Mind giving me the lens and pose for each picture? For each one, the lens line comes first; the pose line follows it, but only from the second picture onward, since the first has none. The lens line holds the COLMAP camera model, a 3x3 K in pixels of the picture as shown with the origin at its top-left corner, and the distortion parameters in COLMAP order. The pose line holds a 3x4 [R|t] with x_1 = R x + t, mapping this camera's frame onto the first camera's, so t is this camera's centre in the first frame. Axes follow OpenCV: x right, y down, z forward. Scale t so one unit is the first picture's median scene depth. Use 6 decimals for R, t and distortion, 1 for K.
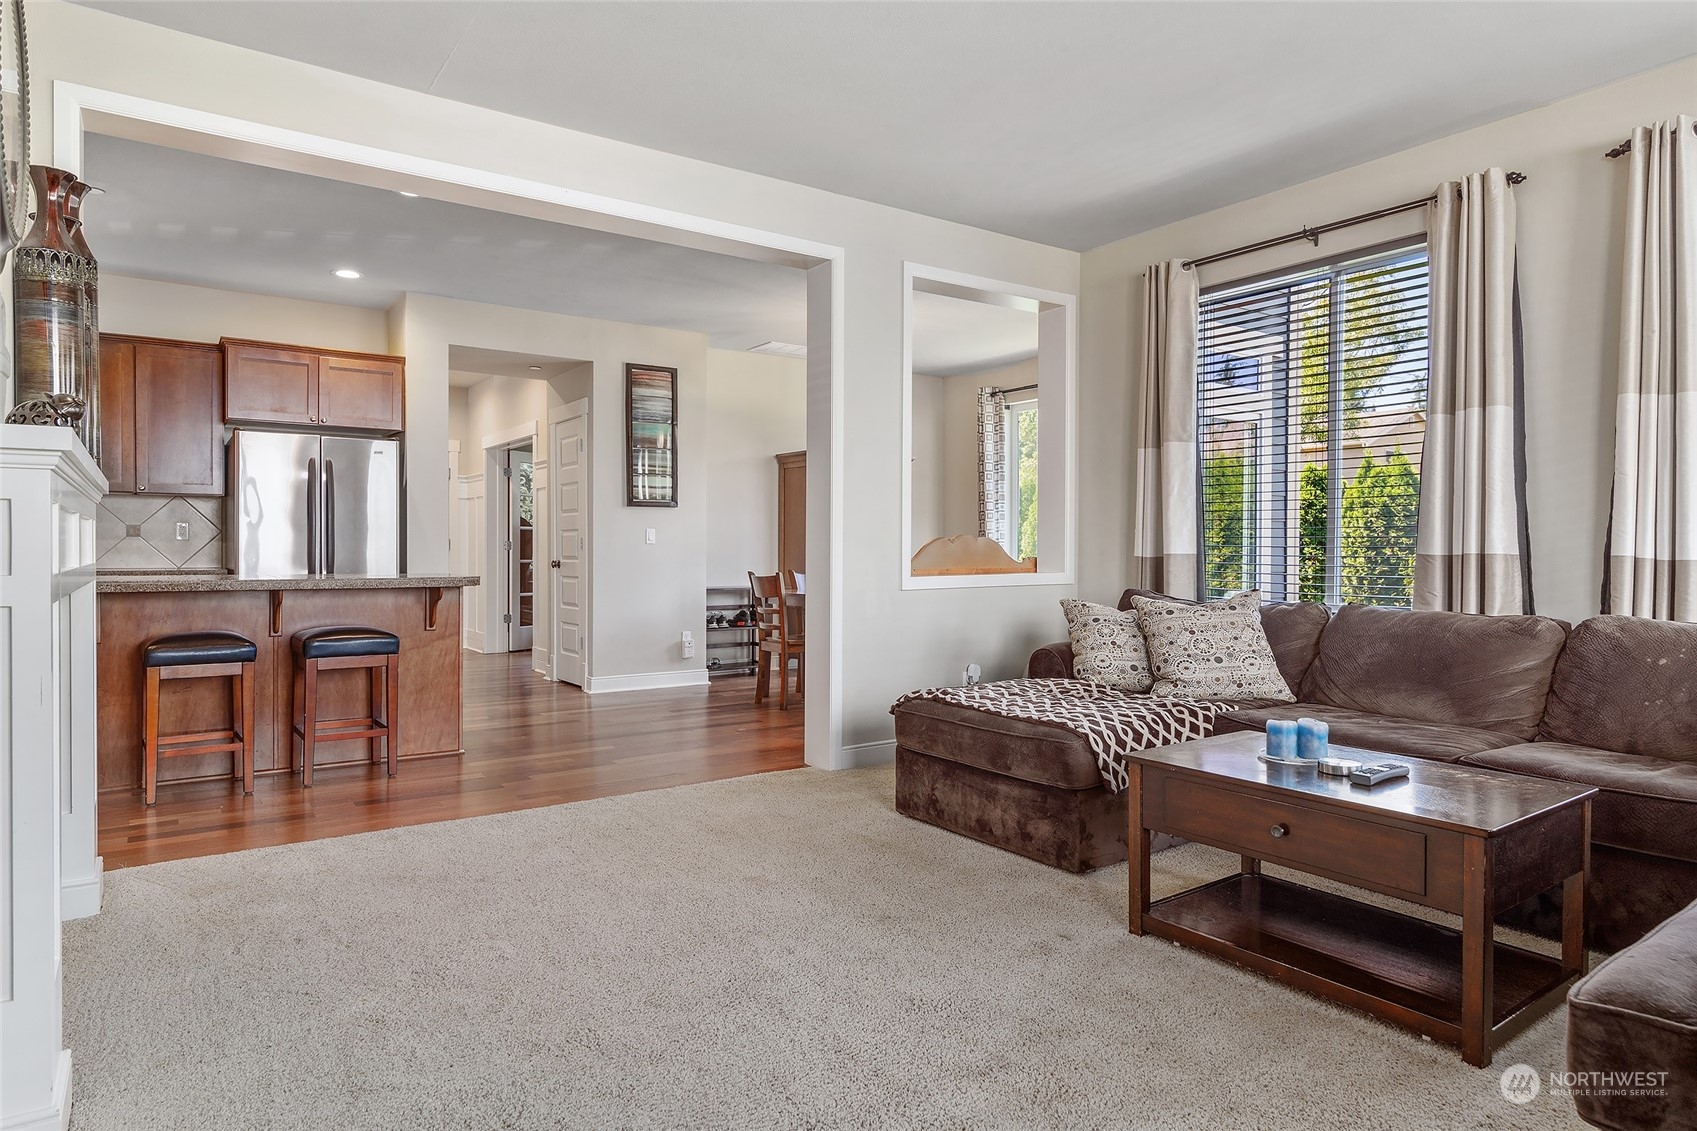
lens RADIAL K [[991.4, 0, 846.5], [0, 991.4, 559.7], [0, 0, 1]] dist [0.001216, -0.000322]
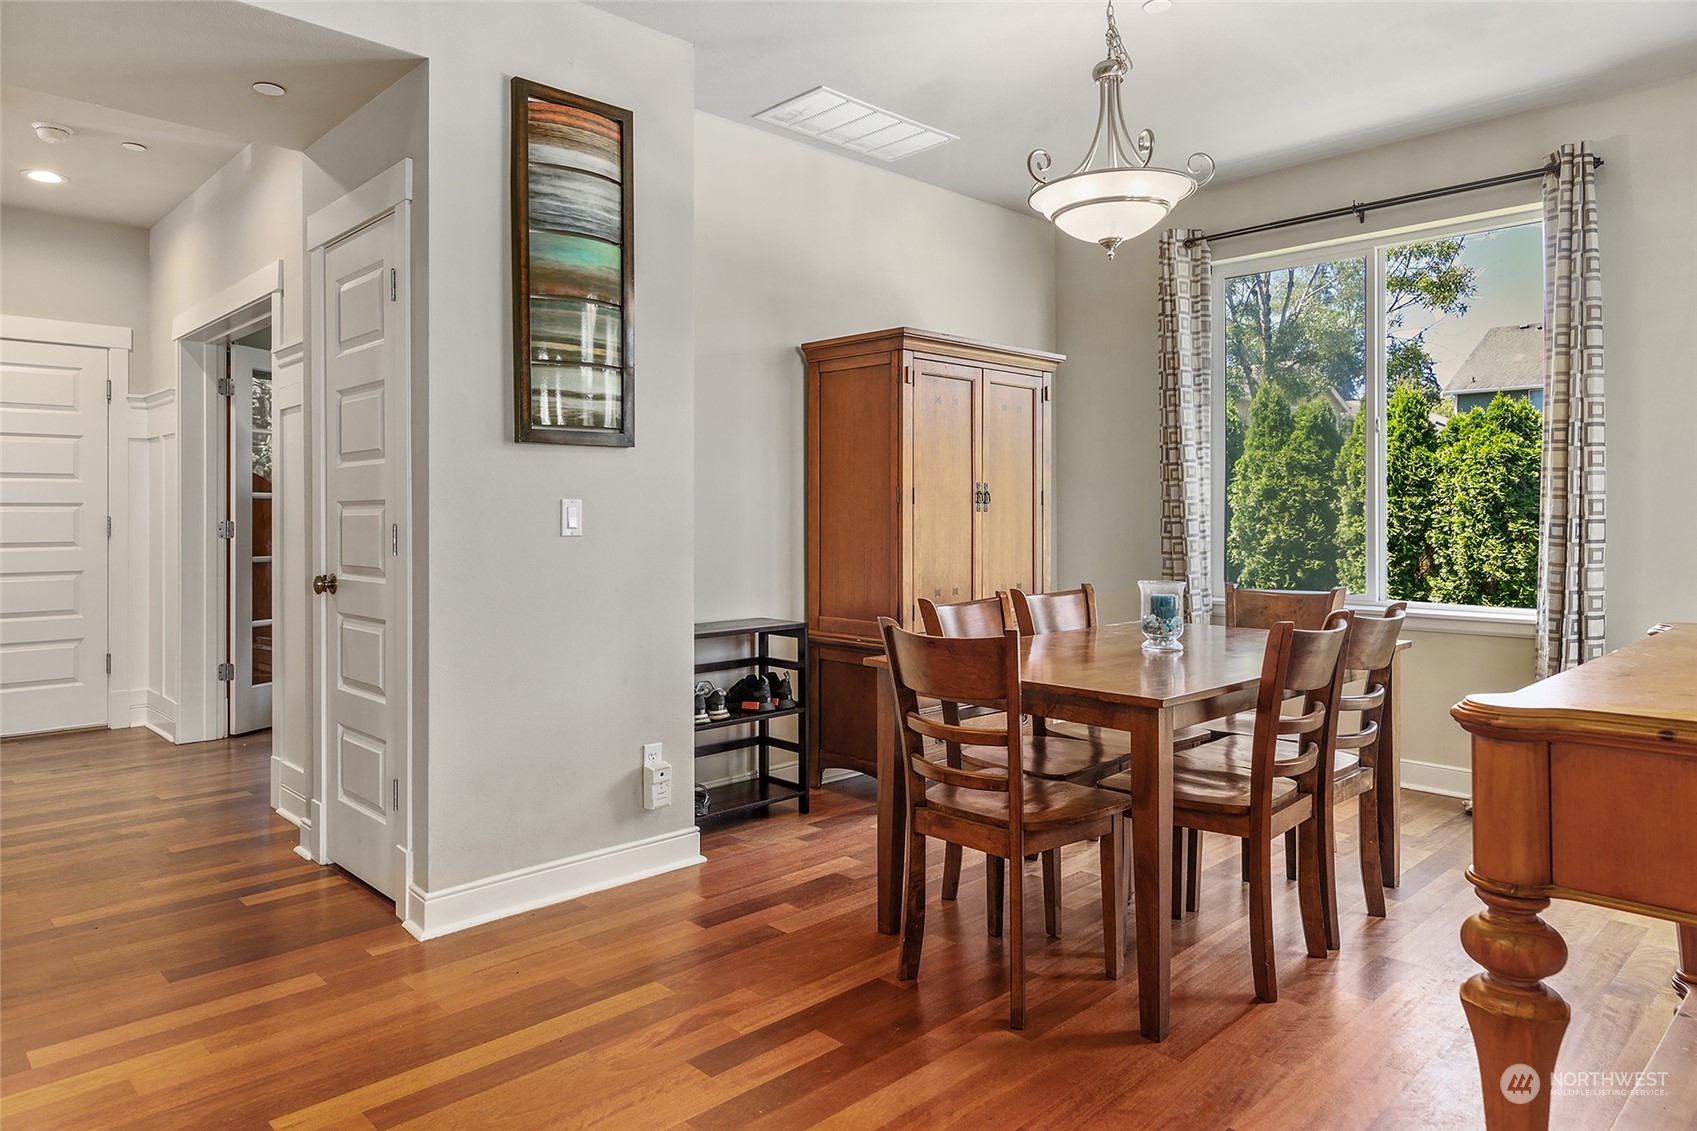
lens RADIAL K [[1051.5, 0, 785.1], [0, 1051.5, 512.2], [0, 0, 1]] dist [-0.001063, 0.000457]
pose [[0.991320, -0.002309, 0.131449, -0.165907], [0.004018, 0.999911, -0.012732, -0.019253], [-0.131408, 0.013150, 0.991241, 0.558882]]
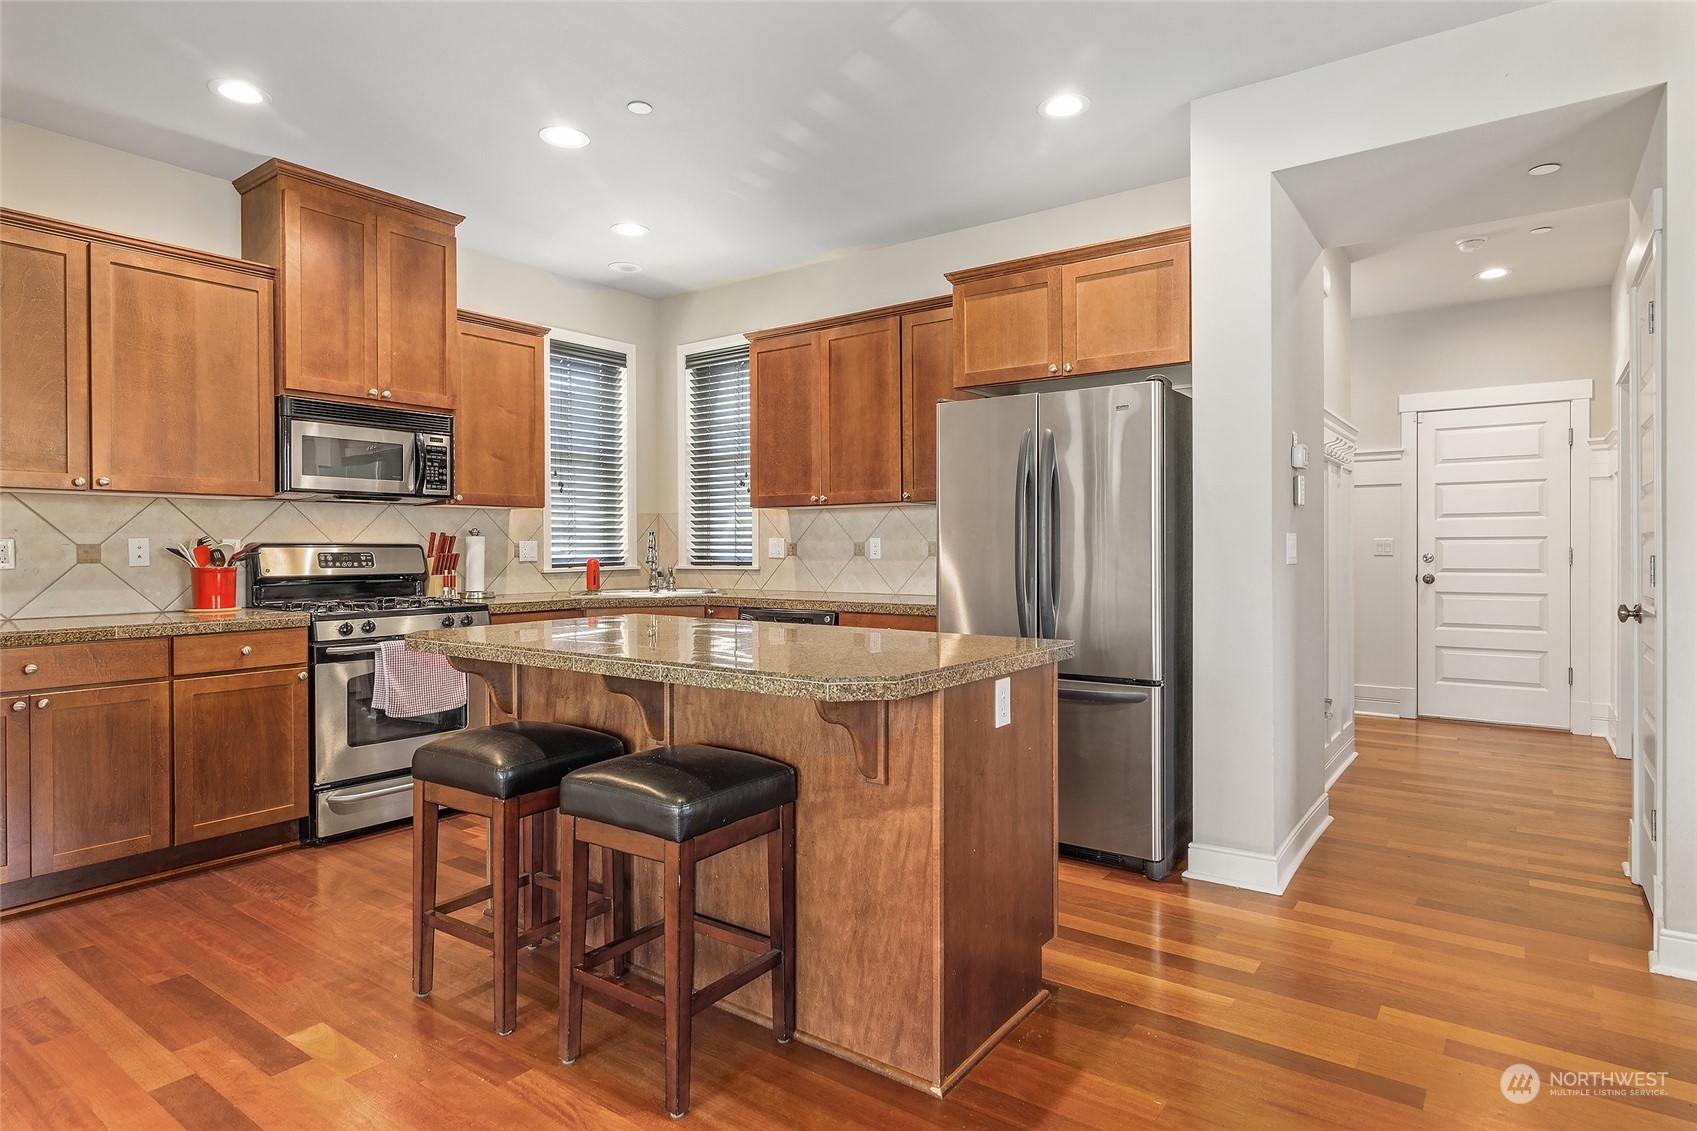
lens RADIAL K [[923.6, 0, 864.7], [0, 923.6, 543.1], [0, 0, 1]] dist [-0.001683, -0.001507]
pose [[0.327169, -0.011235, -0.944899, -0.023564], [-0.003425, 0.999909, -0.013075, -0.019461], [0.944960, 0.007514, 0.327100, 0.575327]]
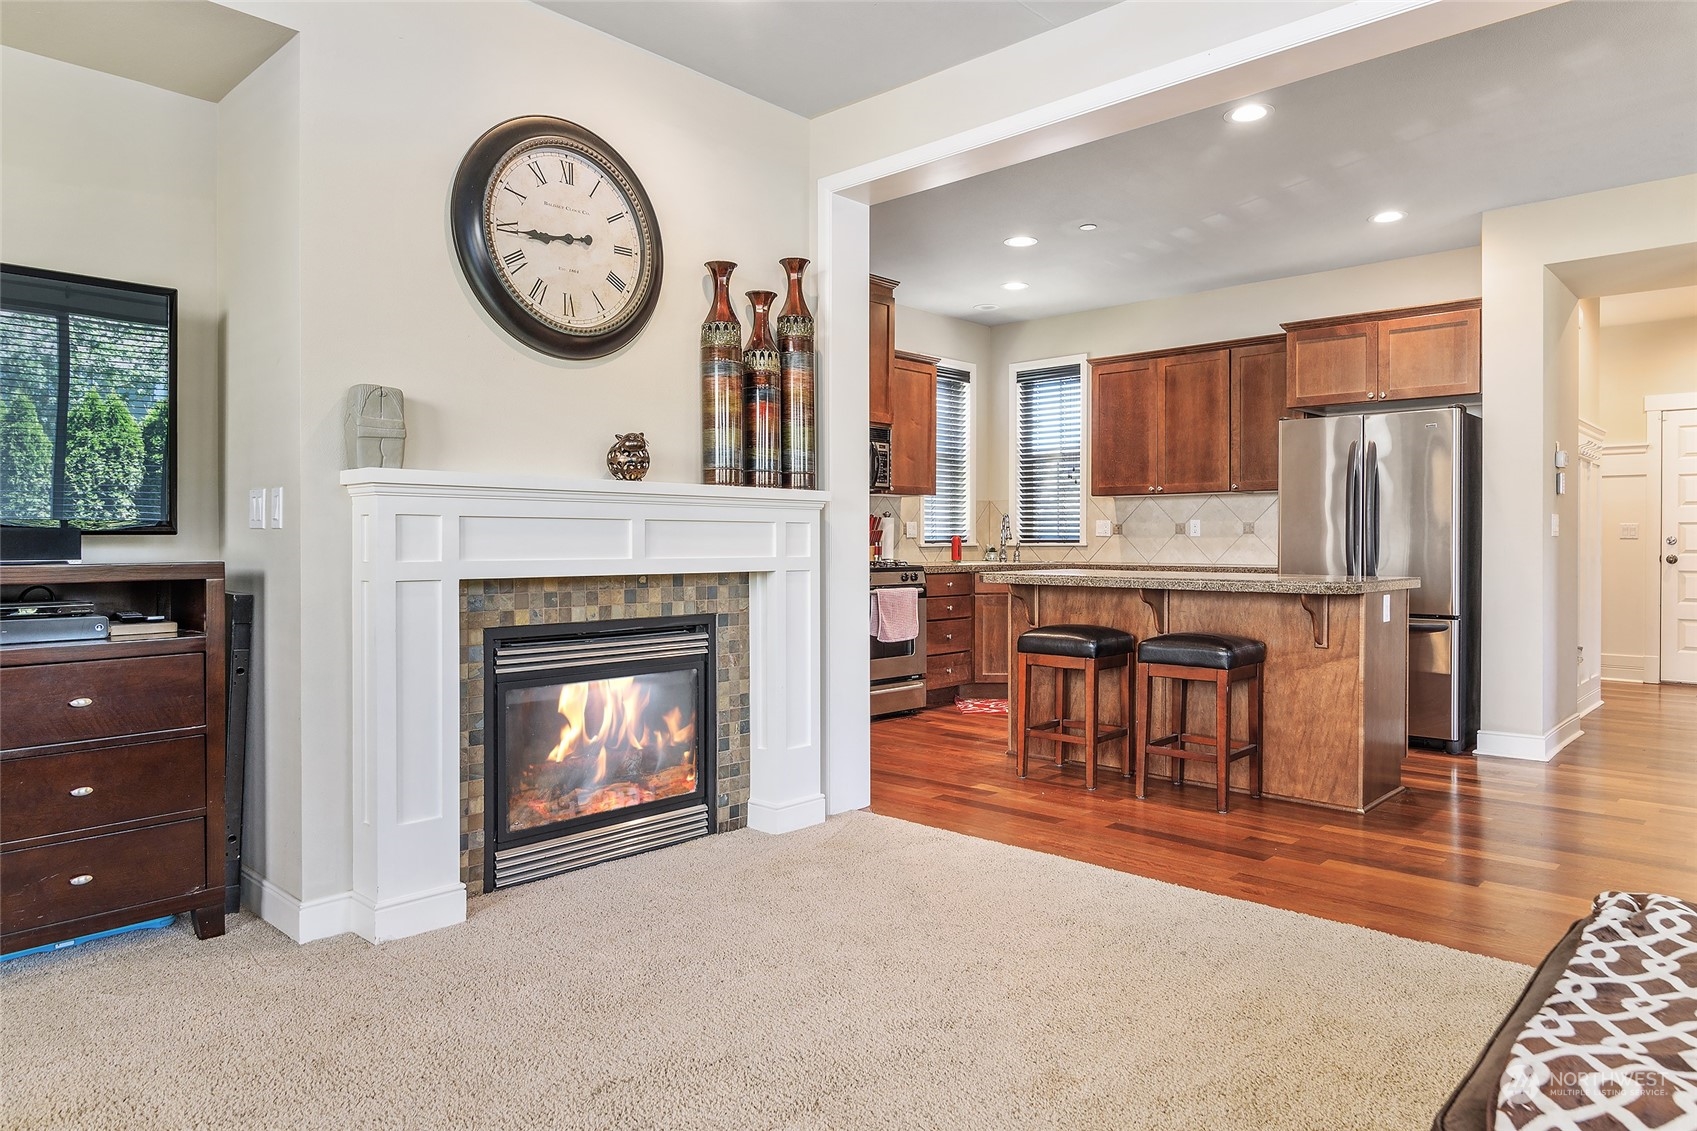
lens RADIAL K [[1050.1, 0, 854.6], [0, 1050.1, 541.5], [0, 0, 1]] dist [-0.008097, -0.001876]
pose [[0.202672, -0.005194, -0.979233, 0.217935], [-0.010002, 0.999923, -0.007374, -0.002506], [0.979196, 0.011289, 0.202605, 0.309981]]
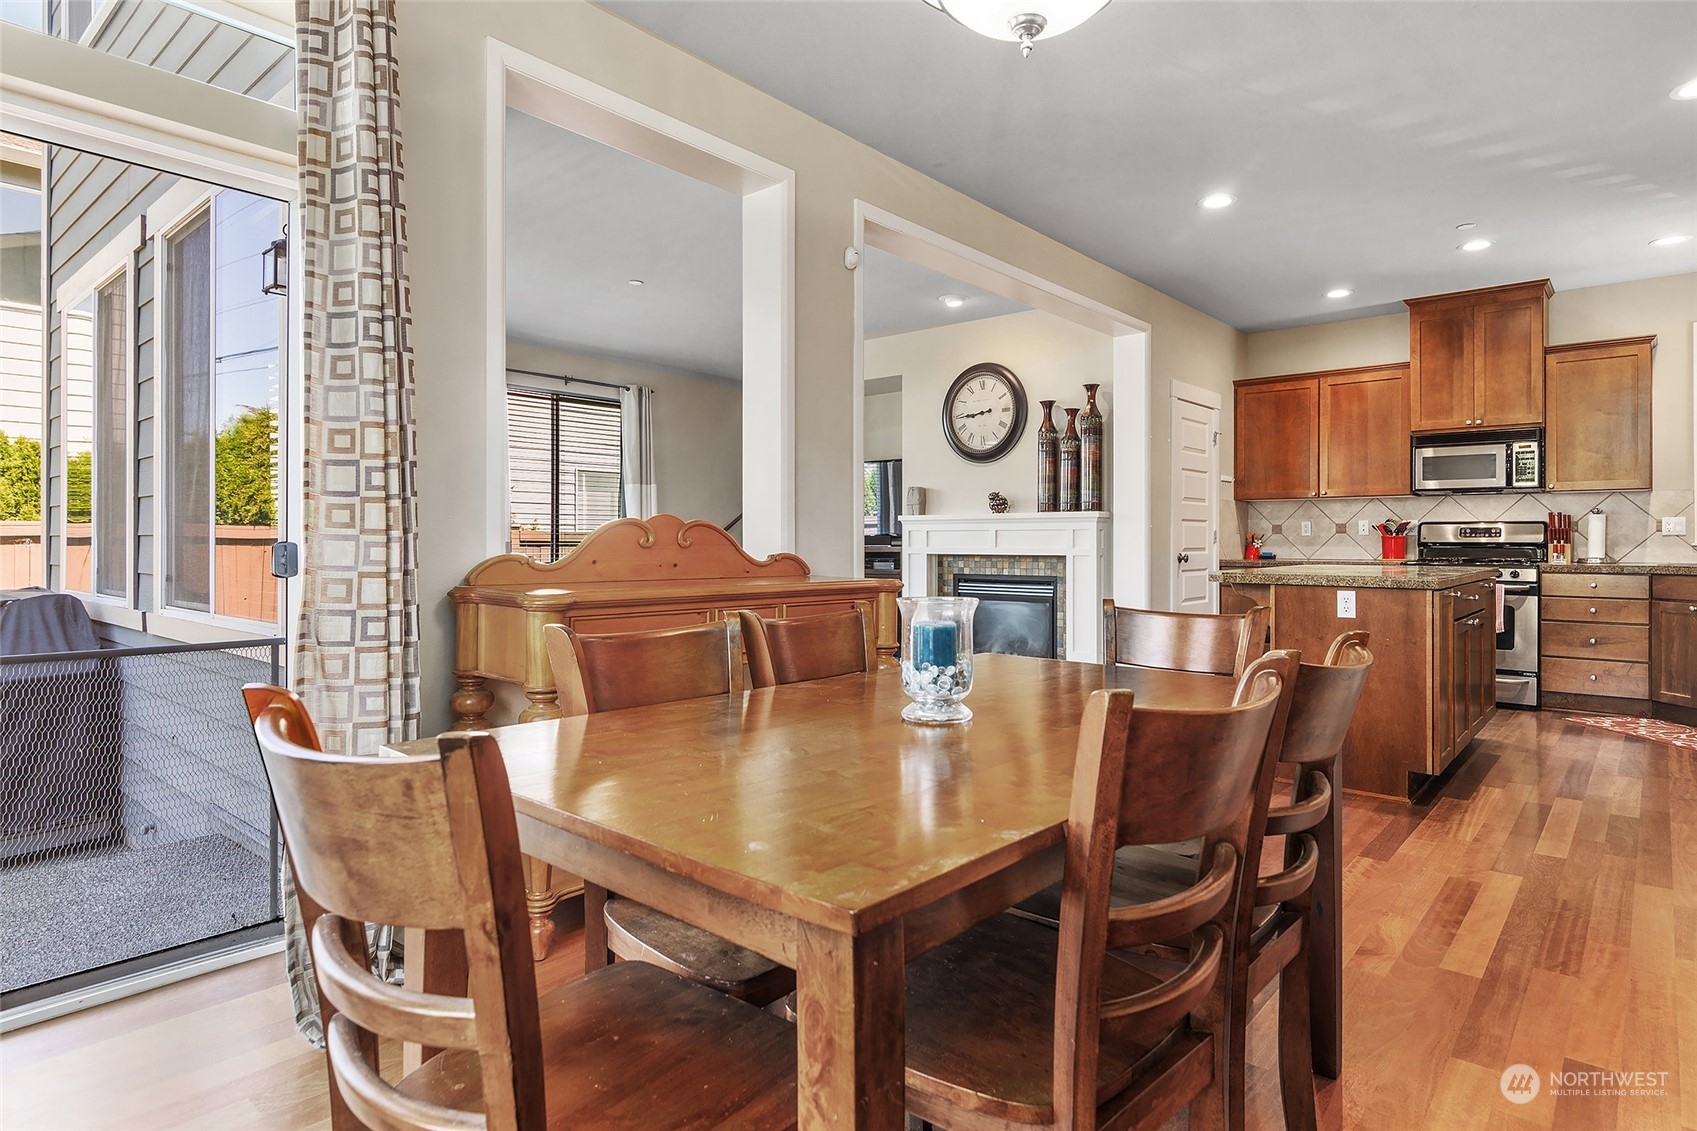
lens RADIAL K [[923.6, 0, 864.7], [0, 923.6, 543.1], [0, 0, 1]] dist [-0.001683, -0.001507]
pose [[-0.969583, -0.004513, -0.244722, 0.101678], [-0.007345, 0.999916, 0.010661, -0.010610], [0.244654, 0.012134, -0.969535, 1.145774]]
